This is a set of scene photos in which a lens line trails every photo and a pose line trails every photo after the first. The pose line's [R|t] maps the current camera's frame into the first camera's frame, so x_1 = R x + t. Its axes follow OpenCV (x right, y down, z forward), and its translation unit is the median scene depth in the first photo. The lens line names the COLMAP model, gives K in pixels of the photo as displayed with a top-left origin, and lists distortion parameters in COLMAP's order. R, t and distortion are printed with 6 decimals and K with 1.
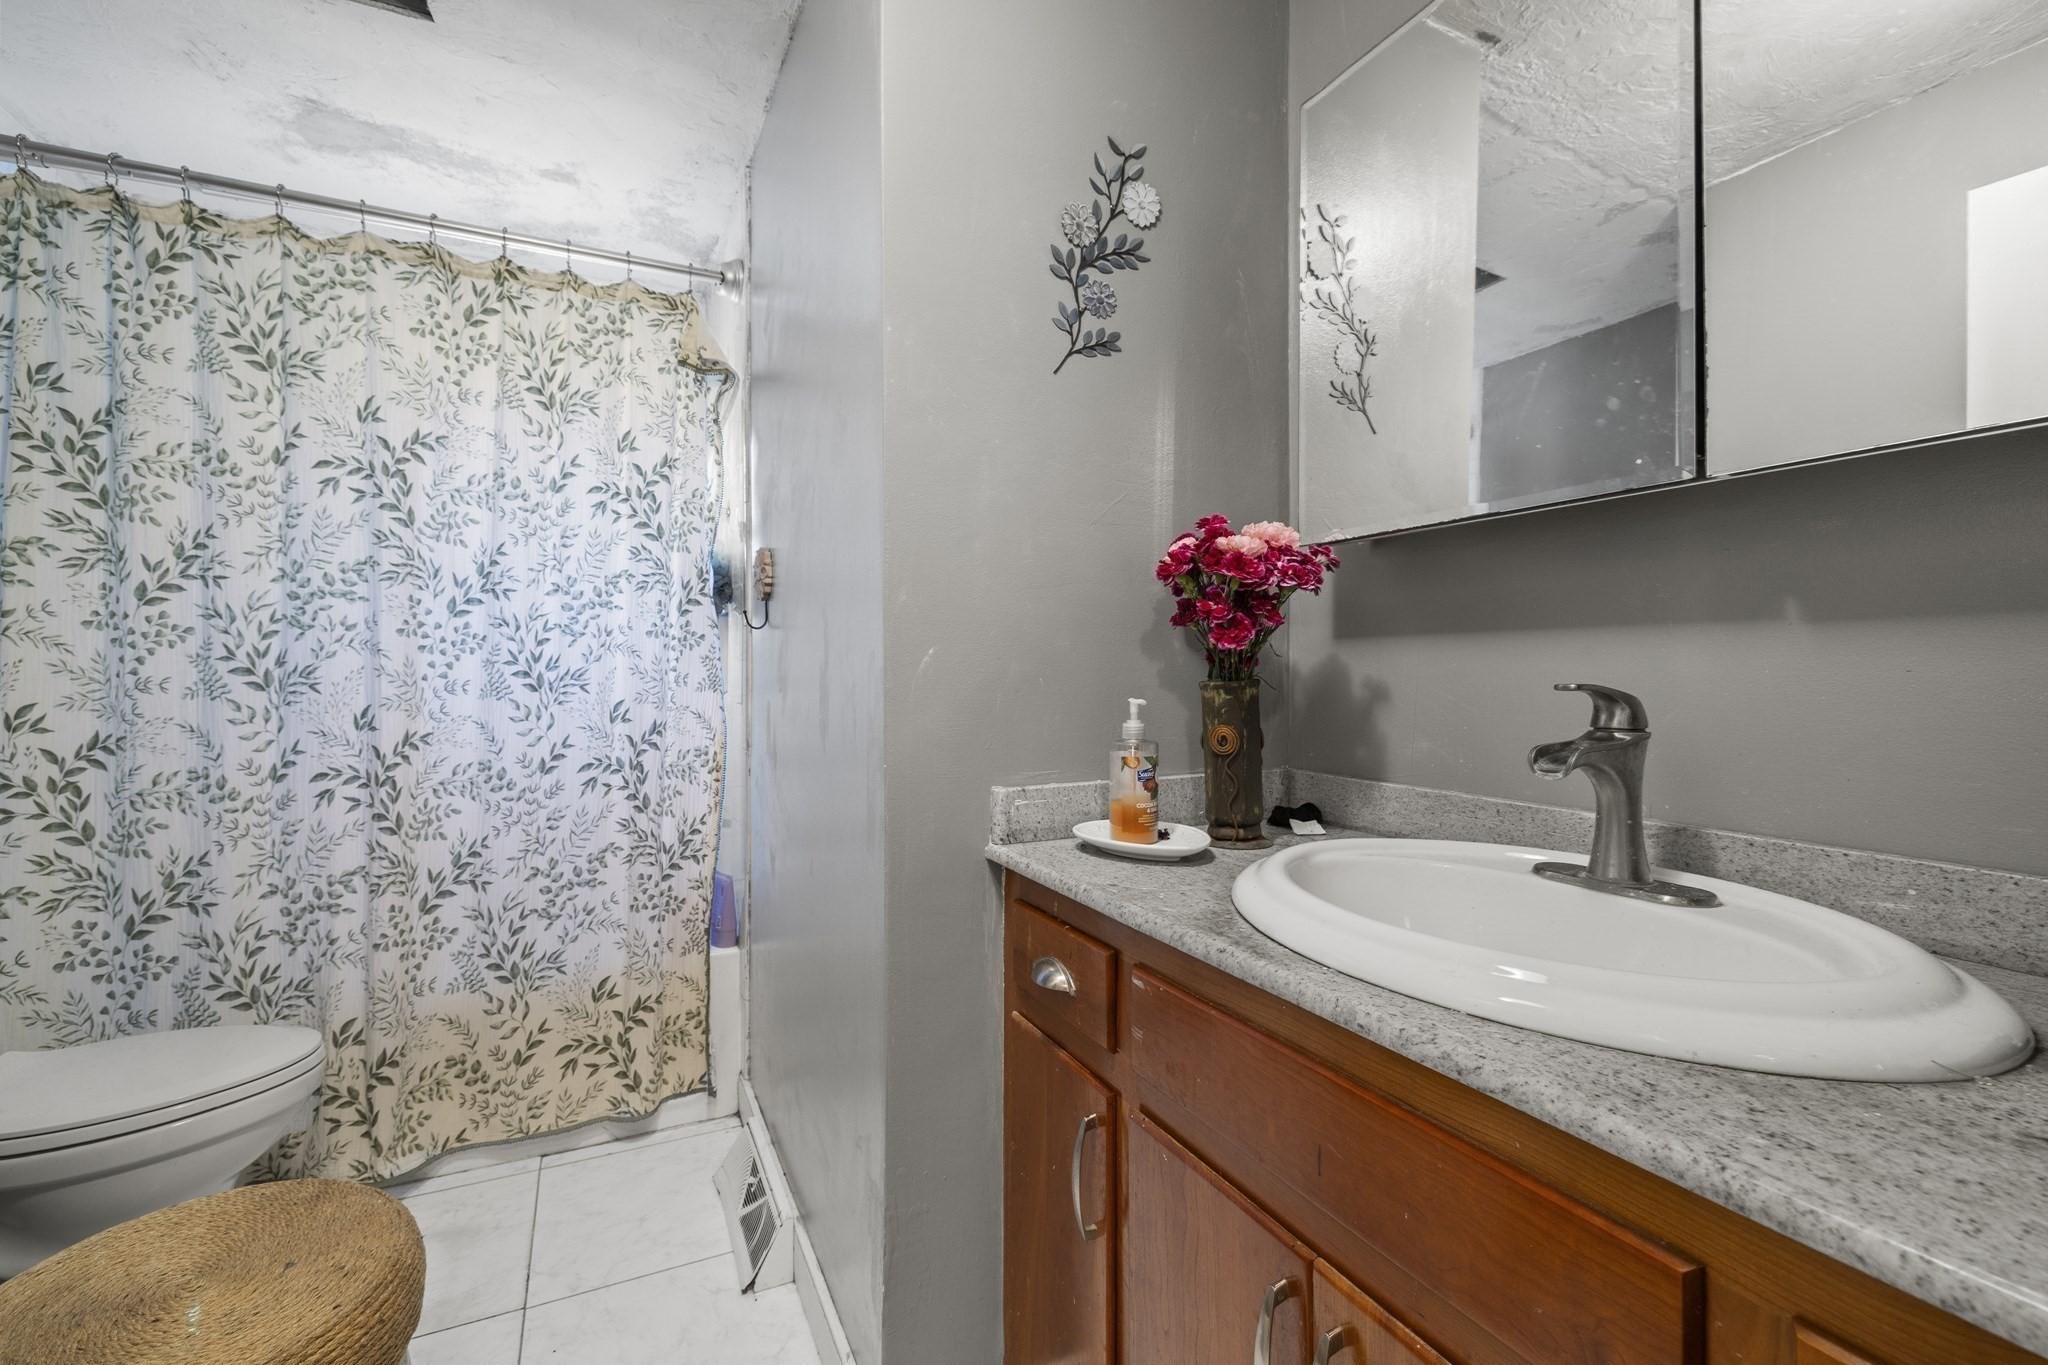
lens RADIAL K [[864.6, 0, 1007.3], [0, 864.6, 673.5], [0, 0, 1]] dist [0.001601, 0.000773]
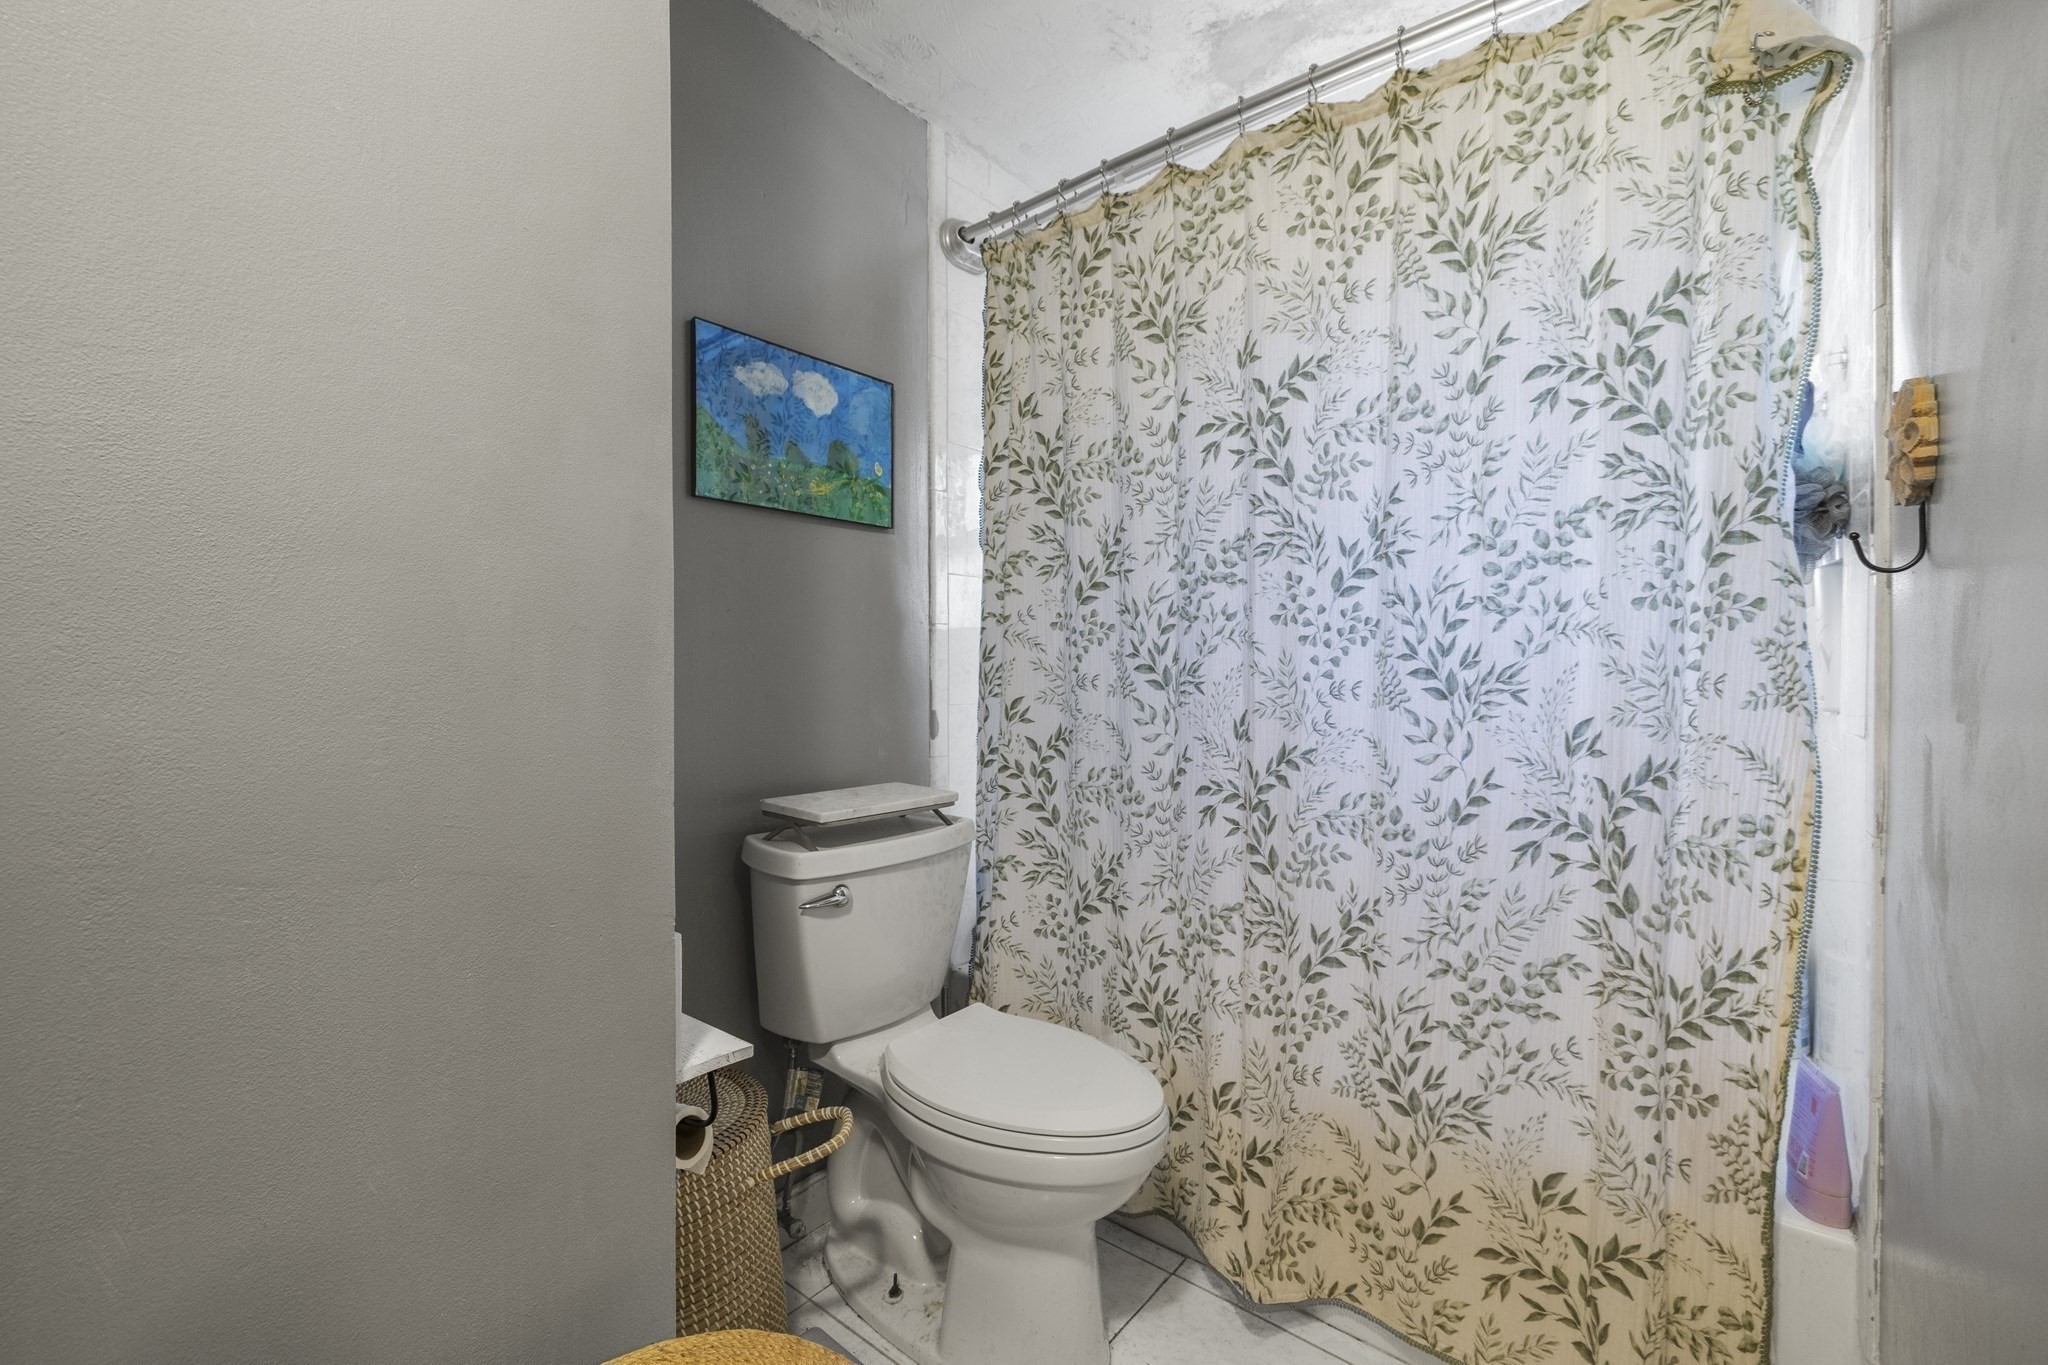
lens RADIAL K [[864.6, 0, 1007.3], [0, 864.6, 673.5], [0, 0, 1]] dist [0.001601, 0.000773]
pose [[0.422292, 0.005233, -0.906445, -0.082978], [-0.005510, 0.999980, 0.003206, 0.000467], [0.906443, 0.003640, 0.422313, 0.419864]]
